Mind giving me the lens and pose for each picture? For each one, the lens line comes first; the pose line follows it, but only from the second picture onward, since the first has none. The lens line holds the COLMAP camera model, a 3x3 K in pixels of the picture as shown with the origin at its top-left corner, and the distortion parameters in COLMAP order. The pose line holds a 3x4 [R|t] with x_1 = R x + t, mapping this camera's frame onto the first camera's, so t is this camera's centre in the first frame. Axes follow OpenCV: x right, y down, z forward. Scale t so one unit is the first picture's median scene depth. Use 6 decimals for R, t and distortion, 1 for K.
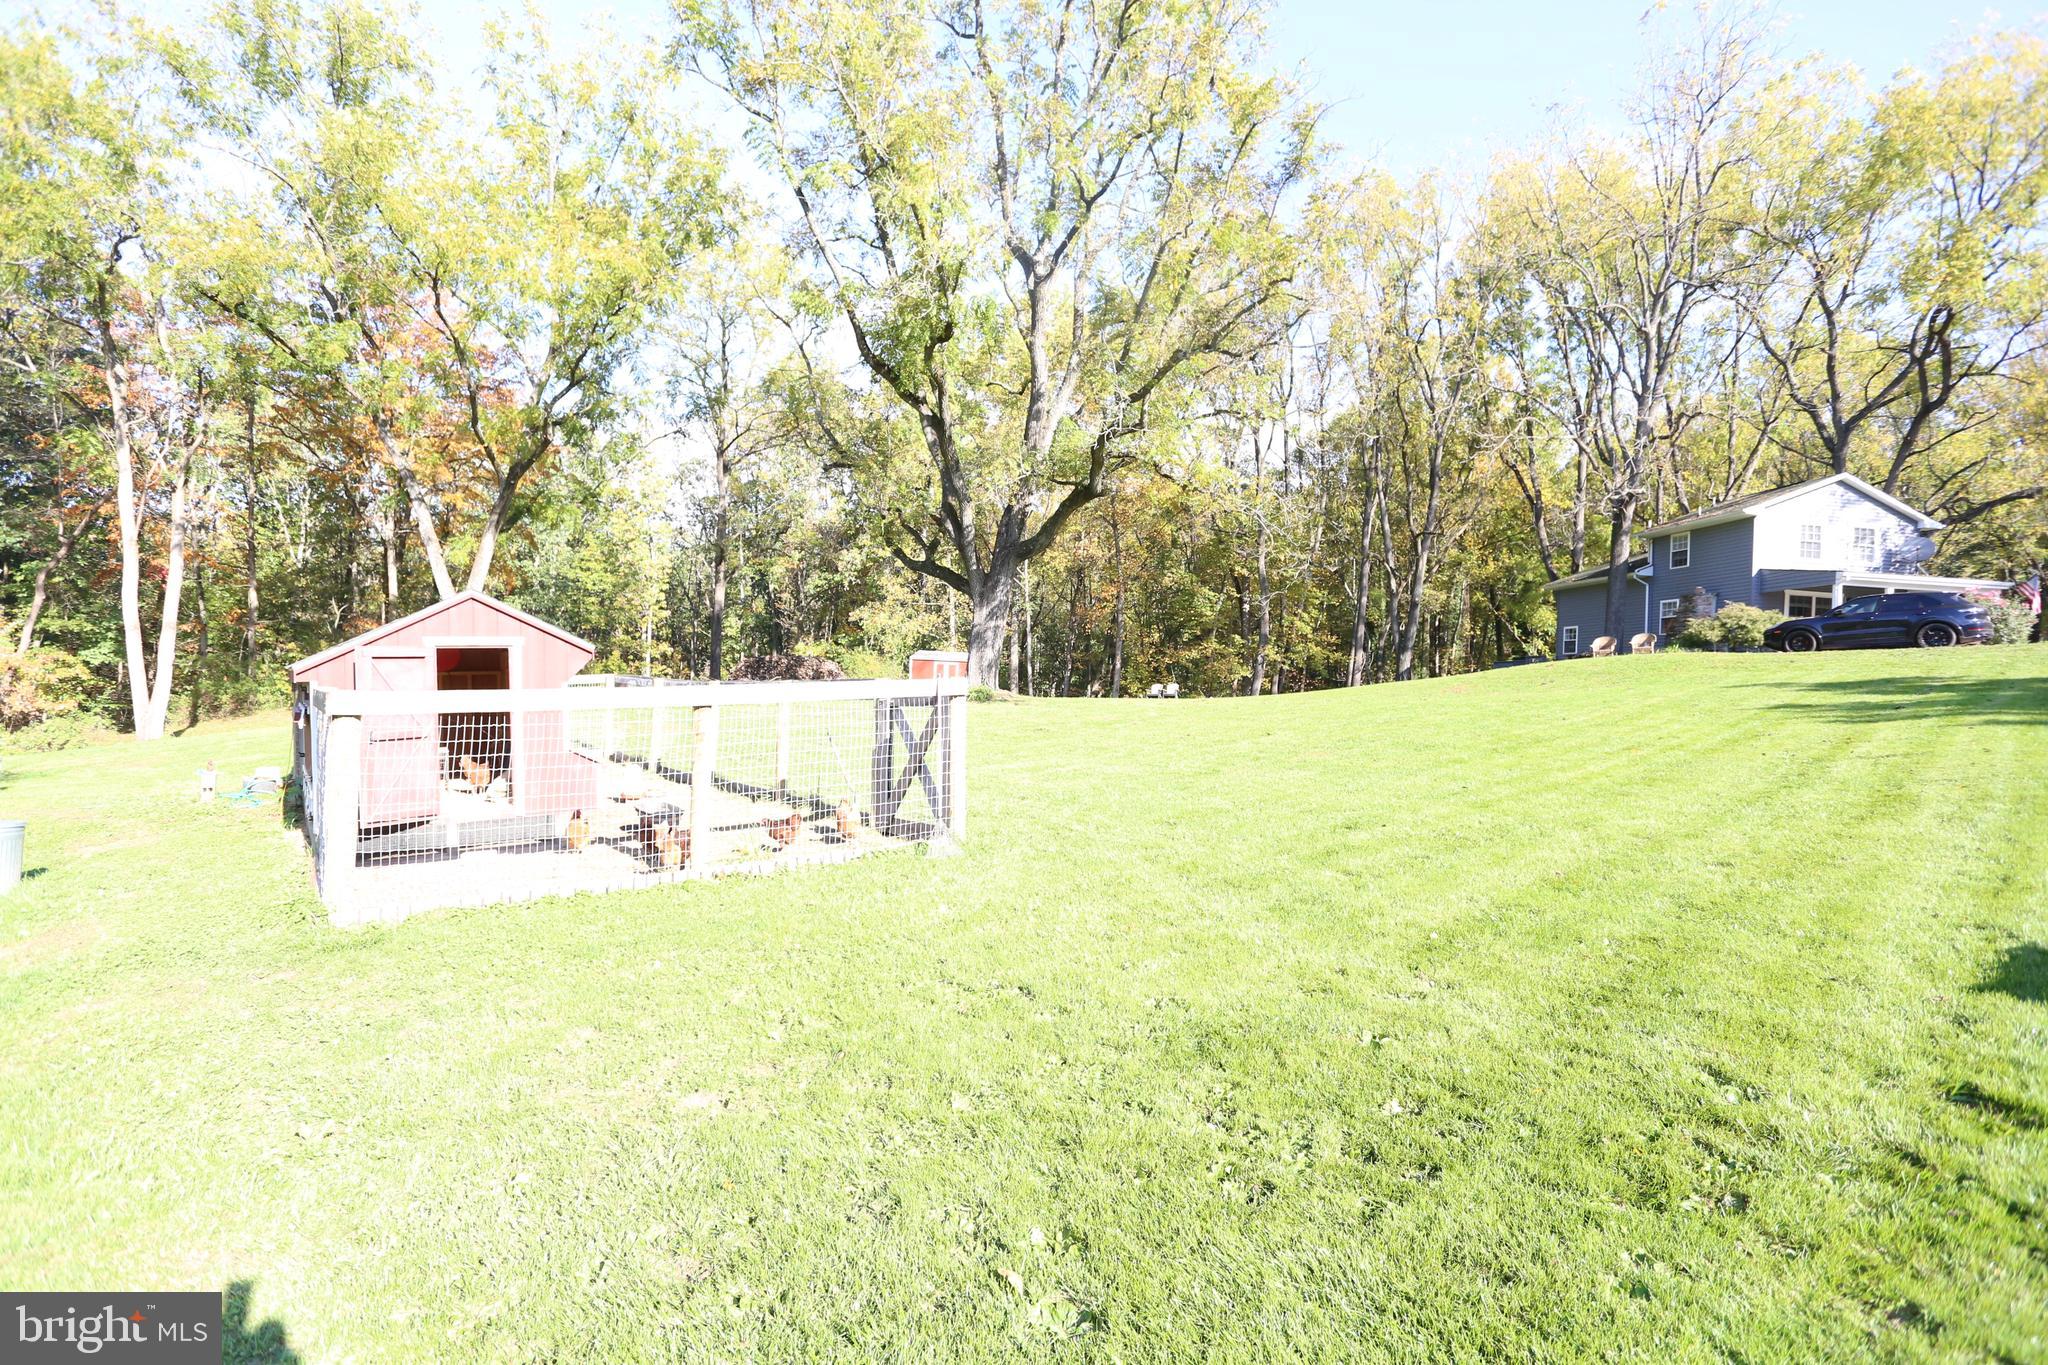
lens RADIAL K [[997.6, 0, 1017.1], [0, 997.6, 676.0], [0, 0, 1]] dist [-0.076502, 0.029490]
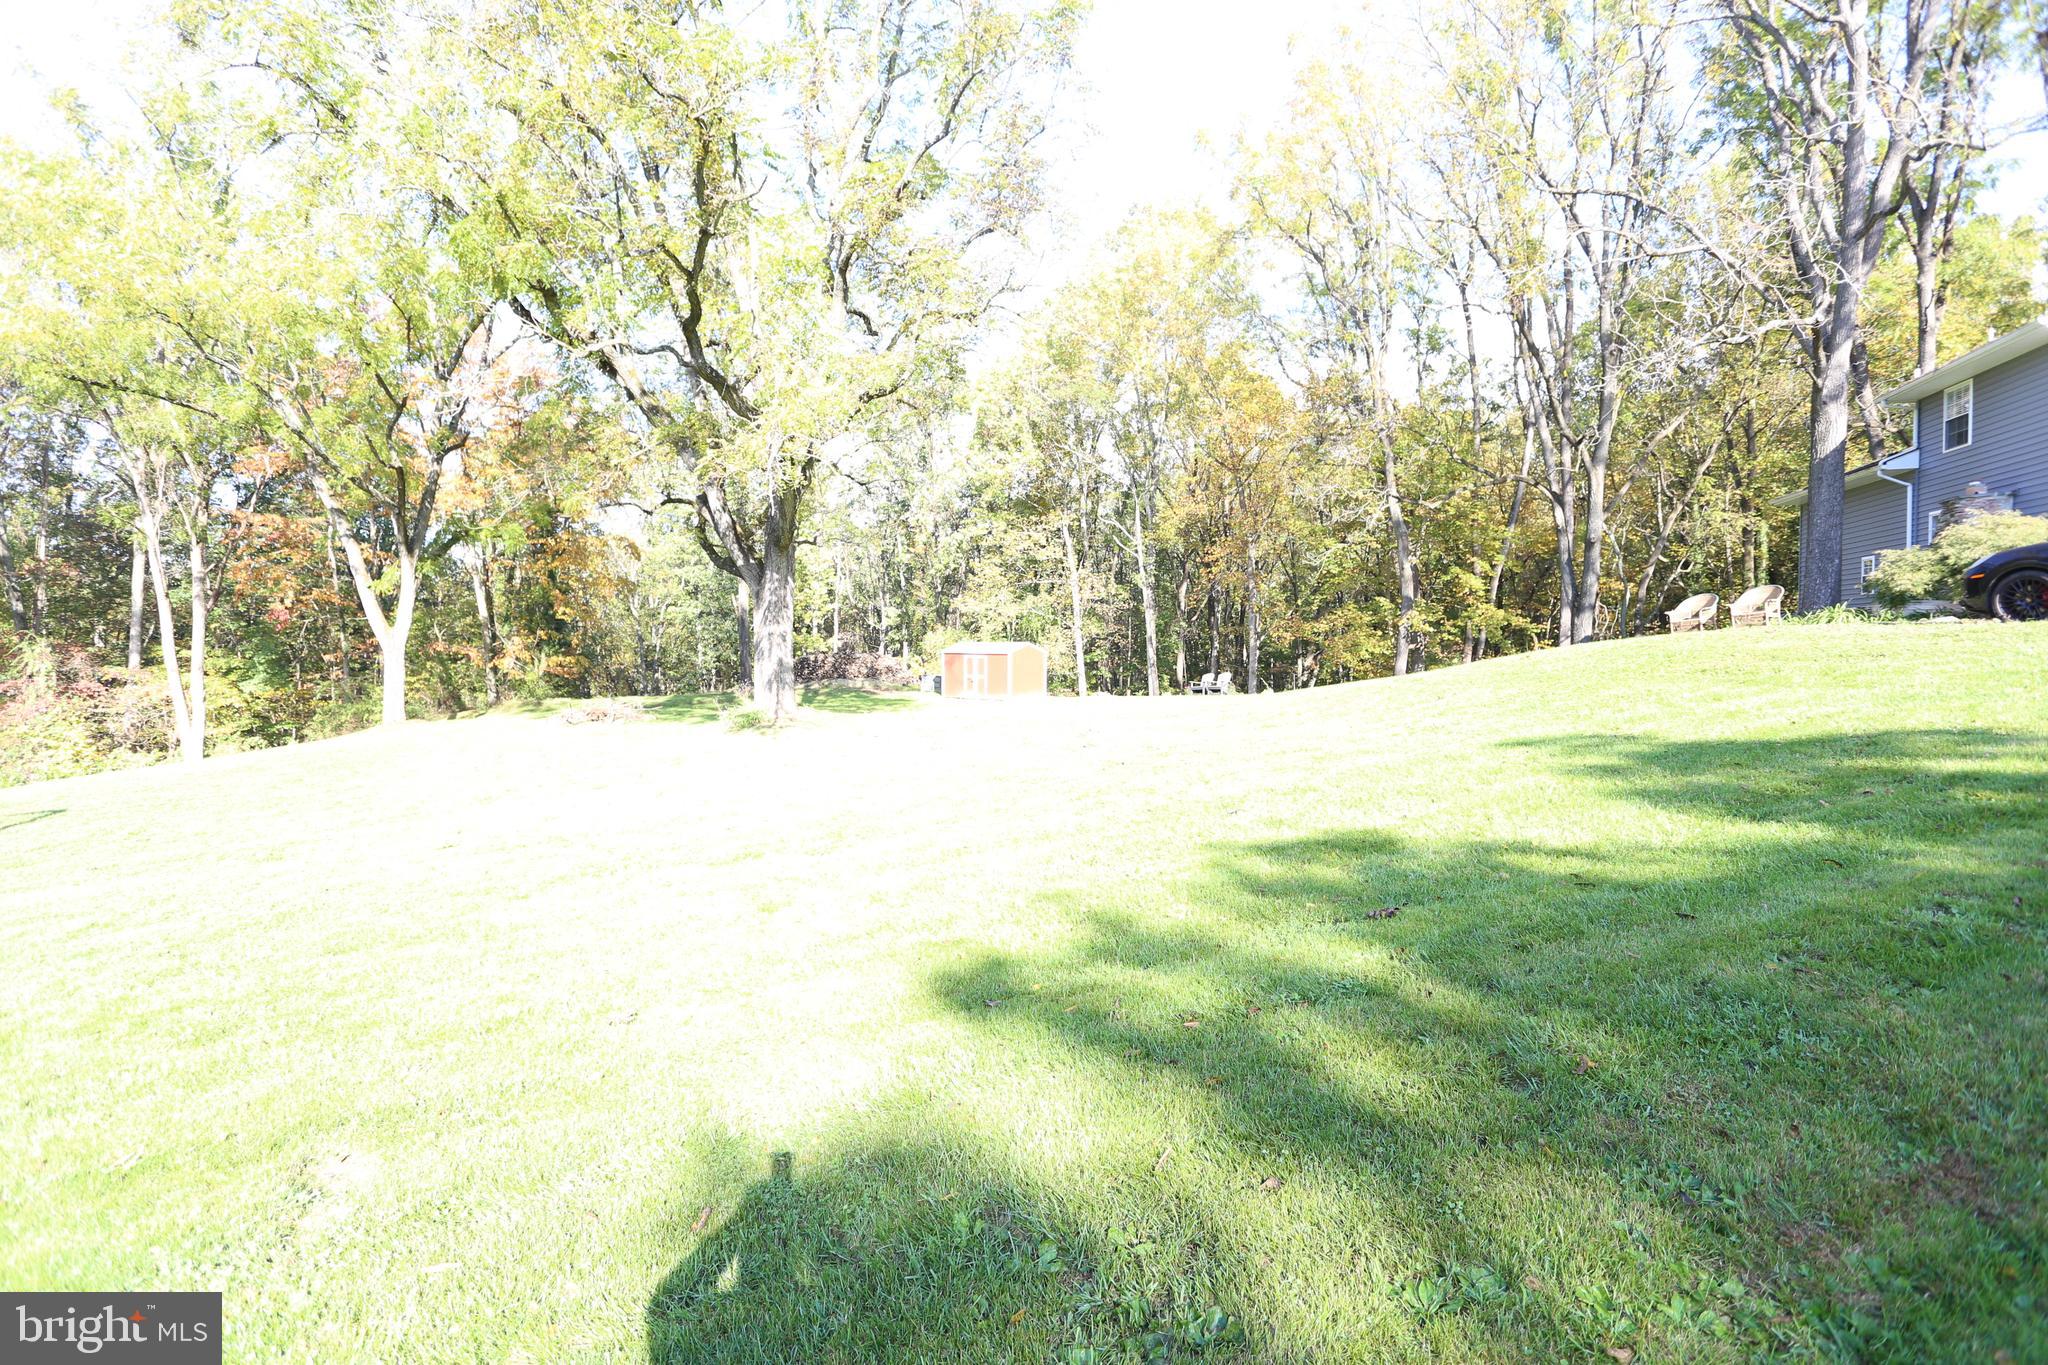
lens RADIAL K [[997.6, 0, 1017.1], [0, 997.6, 676.0], [0, 0, 1]] dist [-0.076502, 0.029490]
pose [[0.930377, -0.036004, -0.364831, 0.365804], [0.048862, 0.998465, 0.026070, -0.022988], [0.363332, -0.042081, 0.930709, 0.292704]]
